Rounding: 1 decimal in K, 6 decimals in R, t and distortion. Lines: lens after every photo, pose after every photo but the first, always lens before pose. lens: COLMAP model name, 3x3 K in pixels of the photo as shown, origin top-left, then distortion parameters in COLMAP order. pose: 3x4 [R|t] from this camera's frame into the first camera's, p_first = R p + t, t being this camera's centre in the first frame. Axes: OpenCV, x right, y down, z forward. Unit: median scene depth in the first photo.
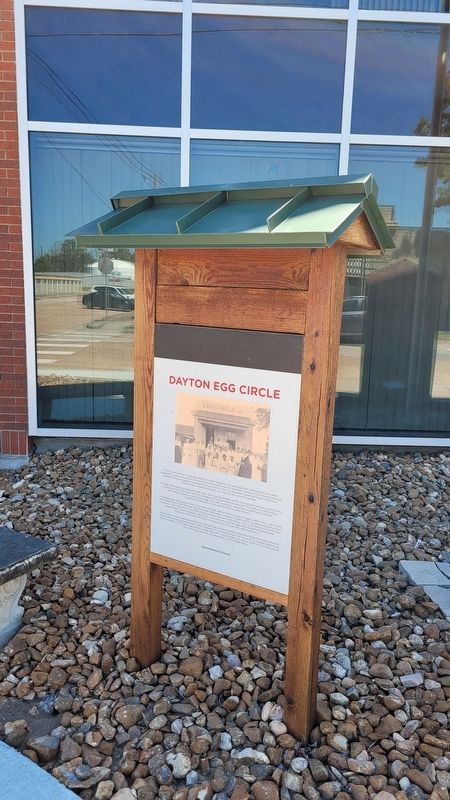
lens RADIAL K [[600.2, 0, 224.2], [0, 600.2, 399.8], [0, 0, 1]] dist [-0.002782, -0.000332]
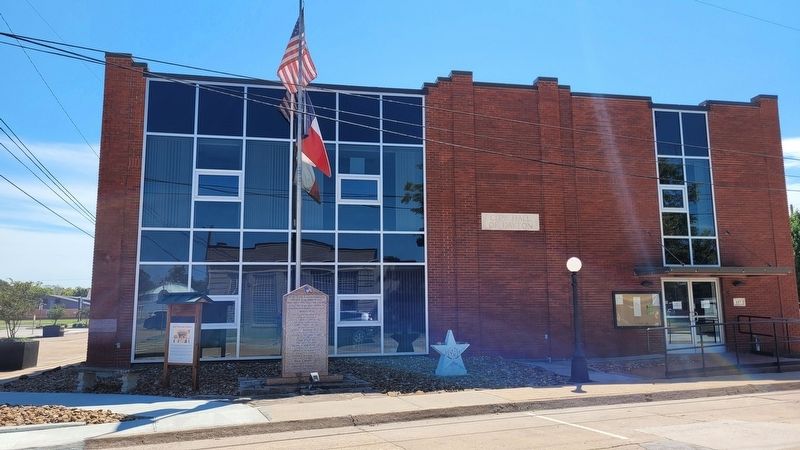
lens RADIAL K [[600.2, 0, 400.3], [0, 600.2, 223.8], [0, 0, 1]] dist [-0.002782, -0.000332]
pose [[0.980510, -0.009434, 0.196244, 0.909932], [0.075190, 0.940823, -0.330451, 1.087324], [-0.181513, 0.338766, 0.923196, -4.927777]]
